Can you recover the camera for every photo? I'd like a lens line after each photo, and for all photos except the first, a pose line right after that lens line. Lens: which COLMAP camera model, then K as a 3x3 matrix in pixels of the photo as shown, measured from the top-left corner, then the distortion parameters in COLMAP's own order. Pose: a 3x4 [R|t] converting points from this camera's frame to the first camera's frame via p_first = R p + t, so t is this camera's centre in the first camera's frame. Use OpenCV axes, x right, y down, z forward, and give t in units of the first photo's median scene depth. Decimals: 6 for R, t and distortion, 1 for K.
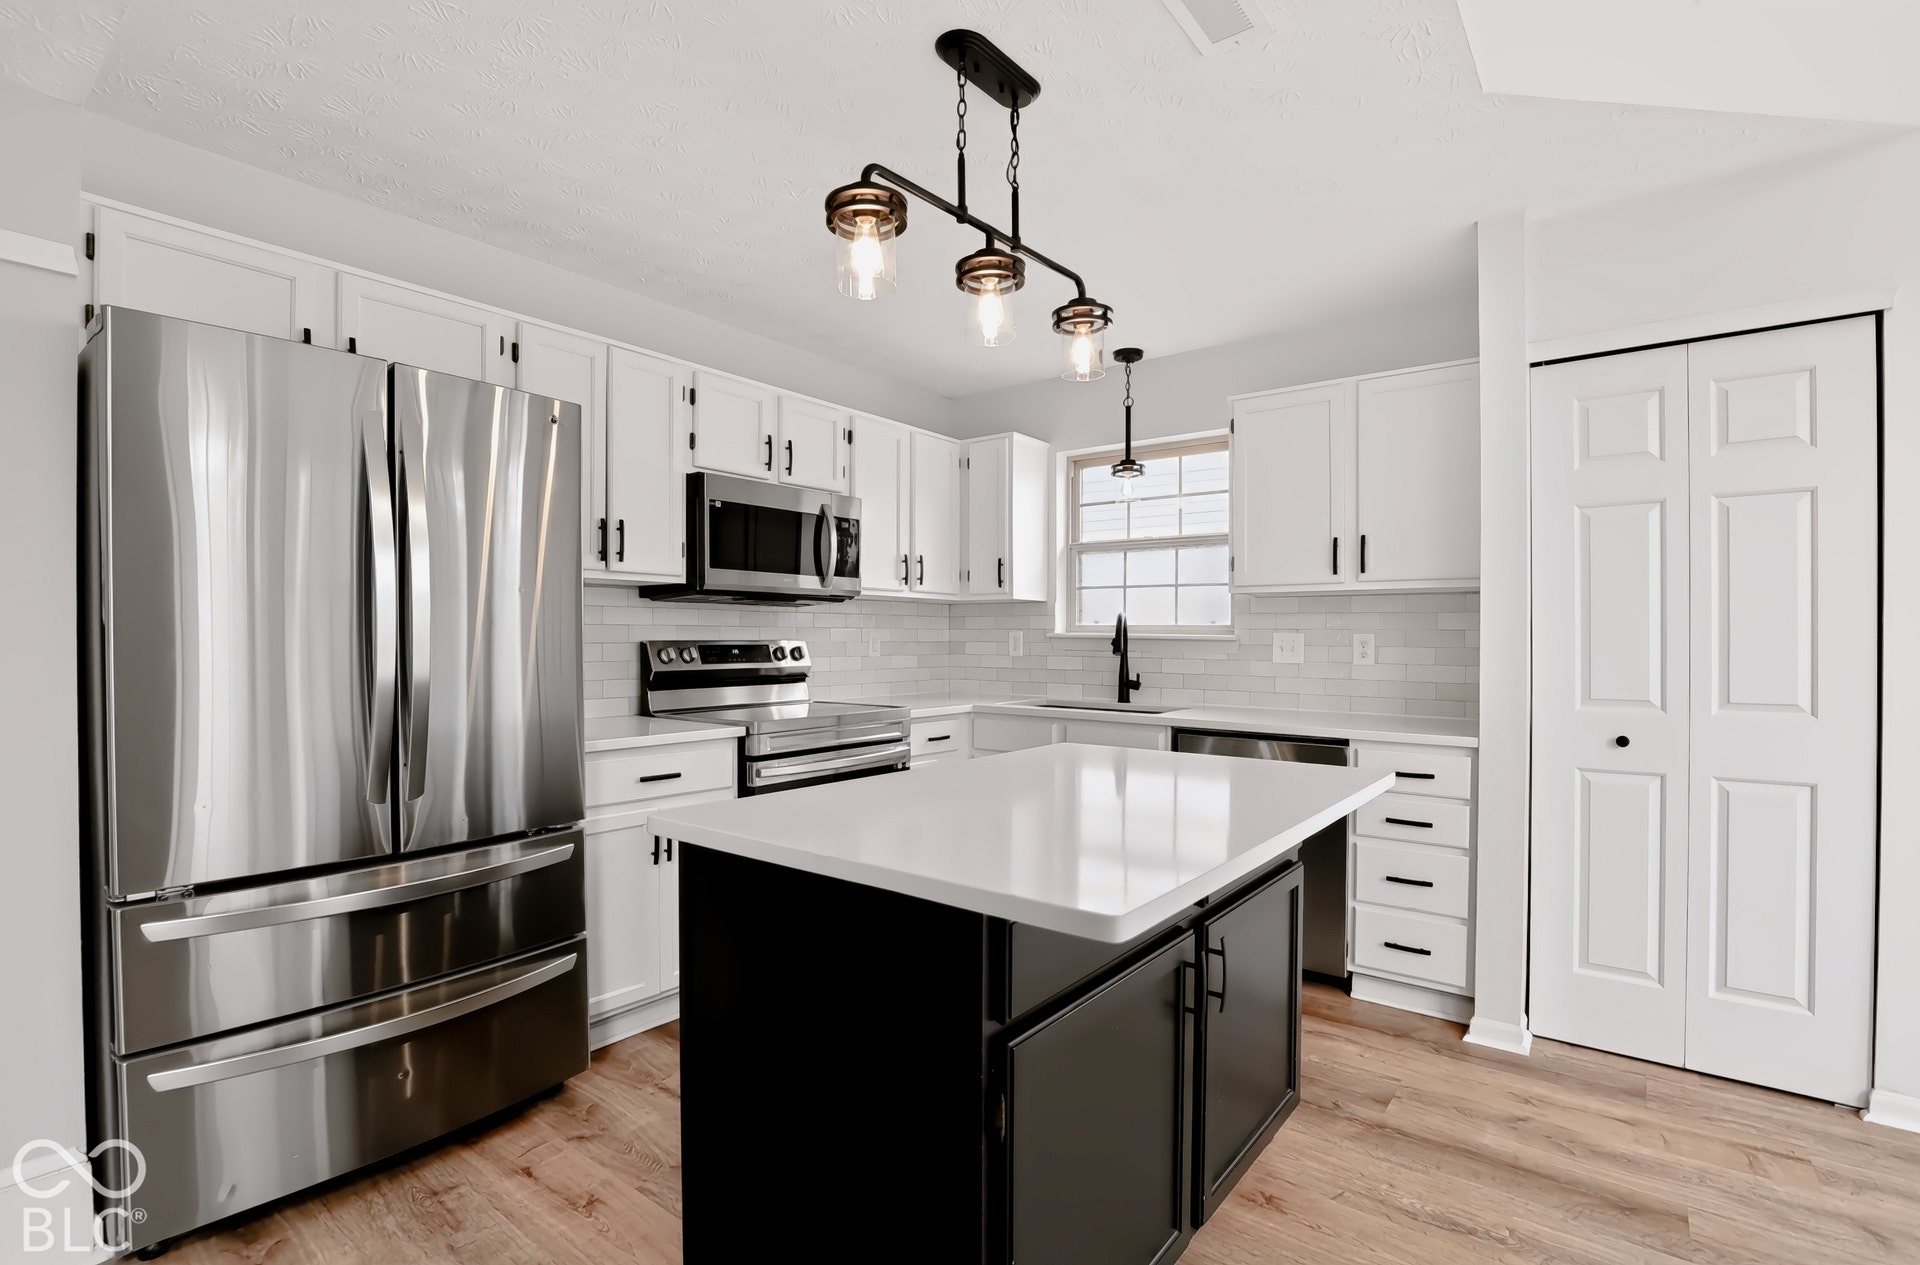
lens RADIAL K [[902.3, 0, 964.4], [0, 902.3, 630.4], [0, 0, 1]] dist [-0.023528, -0.000731]
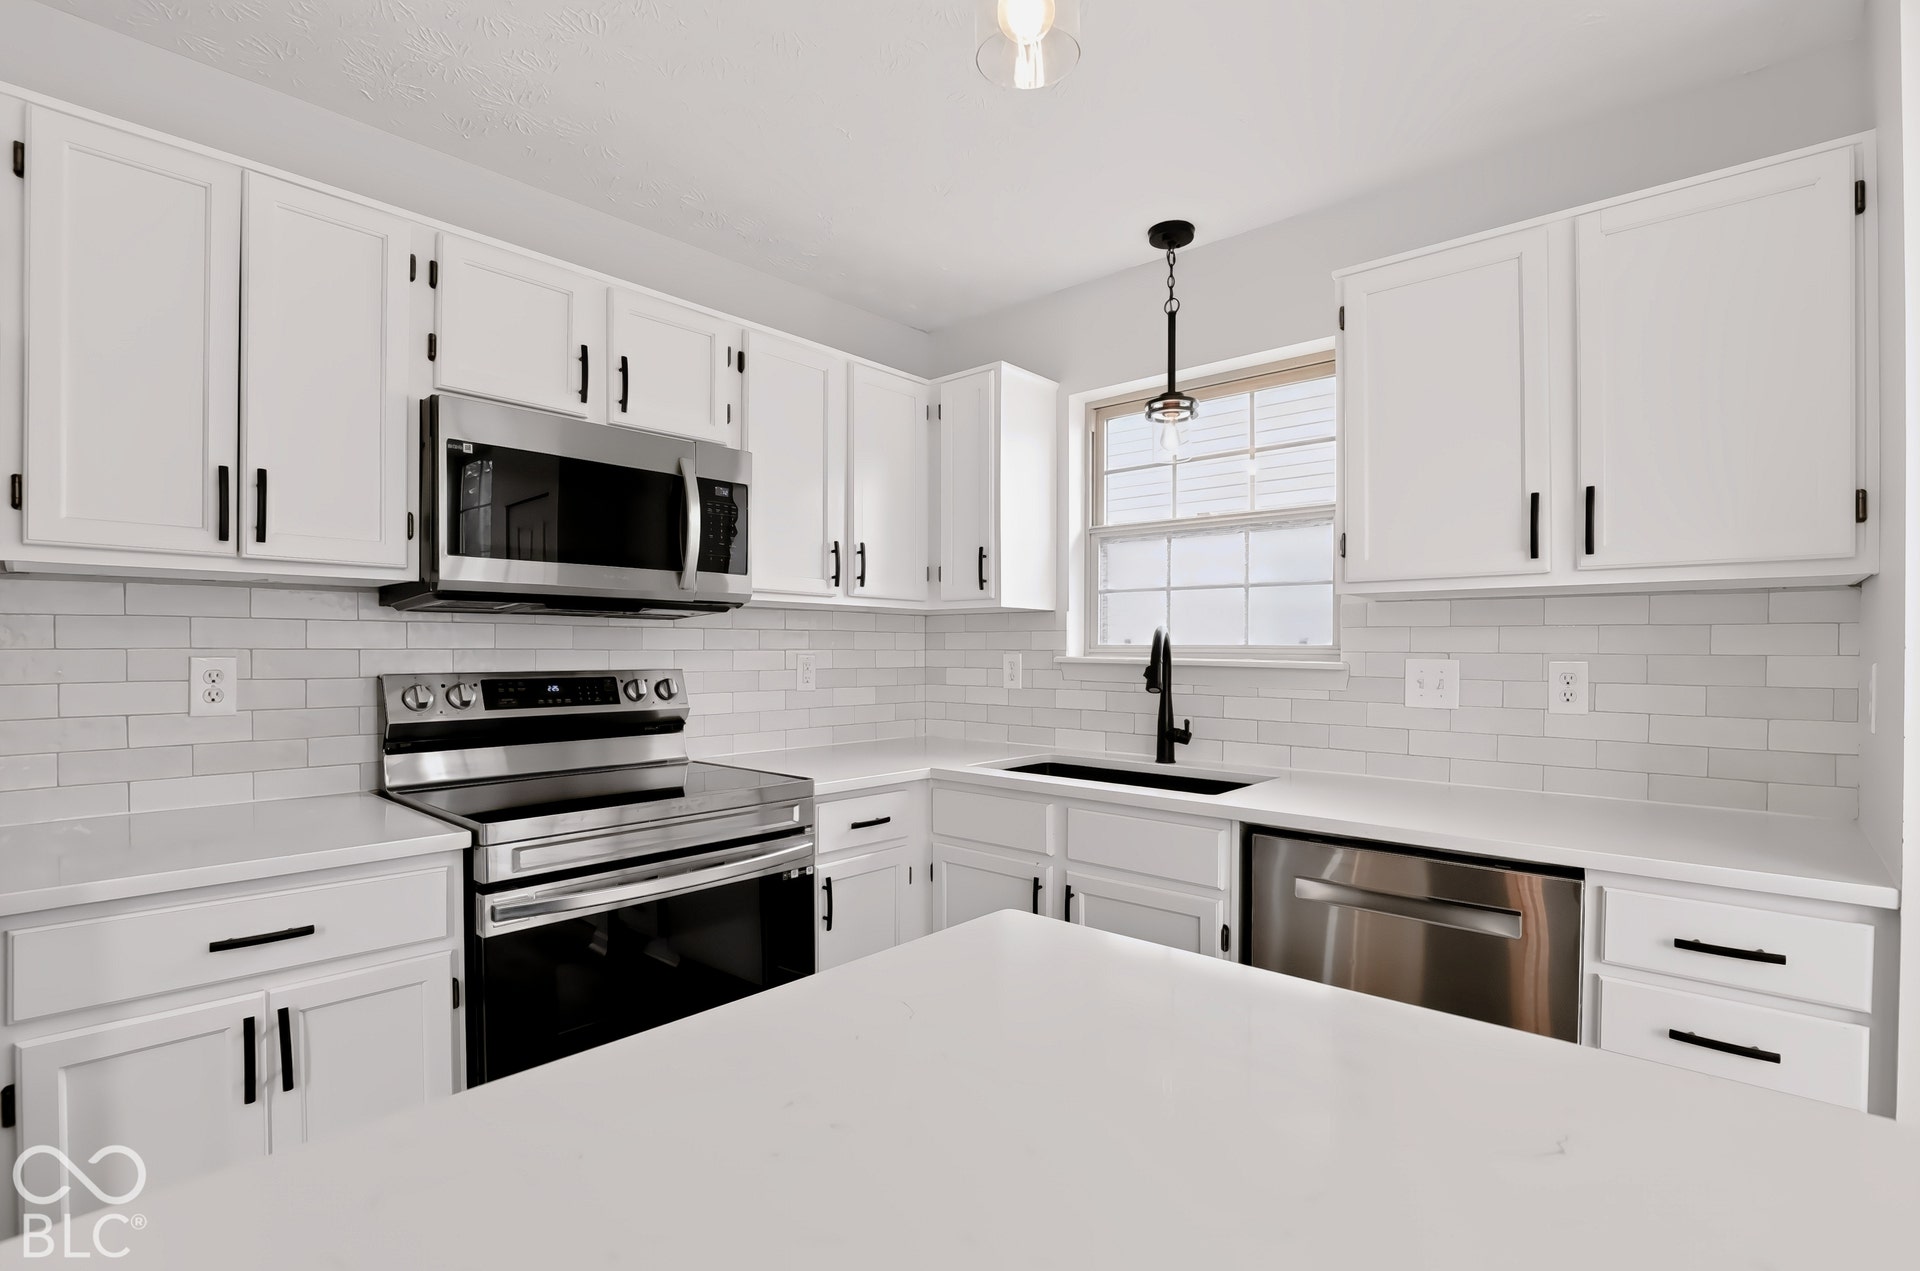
lens RADIAL K [[902.3, 0, 954.2], [0, 902.3, 647.9], [0, 0, 1]] dist [-0.023528, -0.000731]
pose [[0.996948, -0.001605, -0.078054, 0.081665], [0.001929, 0.999990, 0.004073, -0.007755], [0.078047, -0.004211, 0.996941, 0.363849]]
